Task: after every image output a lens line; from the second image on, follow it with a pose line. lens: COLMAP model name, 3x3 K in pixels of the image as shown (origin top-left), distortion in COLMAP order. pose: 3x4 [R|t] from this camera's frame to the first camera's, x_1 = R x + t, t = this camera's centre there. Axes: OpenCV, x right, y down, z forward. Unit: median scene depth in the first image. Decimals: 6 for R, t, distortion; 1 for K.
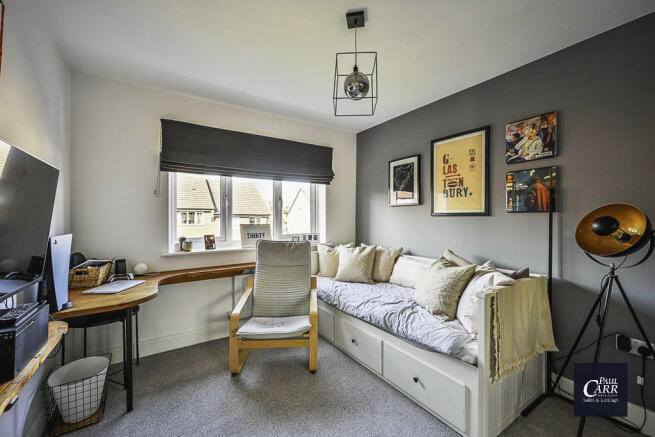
lens RADIAL K [[260.4, 0, 326.4], [0, 260.4, 219.1], [0, 0, 1]] dist [-0.001261, 0.000046]
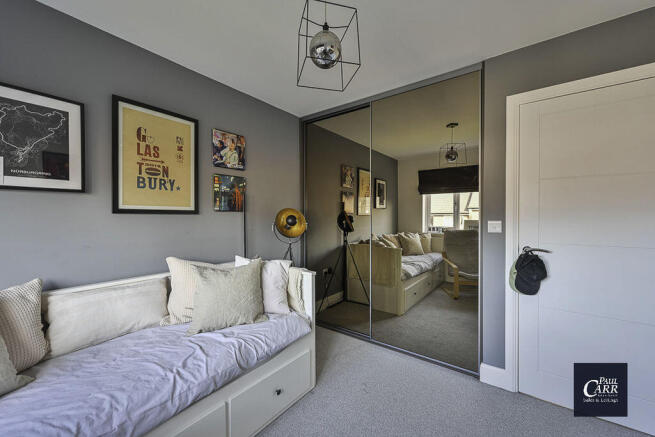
lens RADIAL K [[260.4, 0, 326.9], [0, 260.4, 216.6], [0, 0, 1]] dist [-0.001261, 0.000046]
pose [[-0.327186, -0.003390, 0.944954, -0.468225], [0.003112, 0.999984, 0.004664, -0.006664], [-0.944955, 0.004467, -0.327171, 0.915395]]
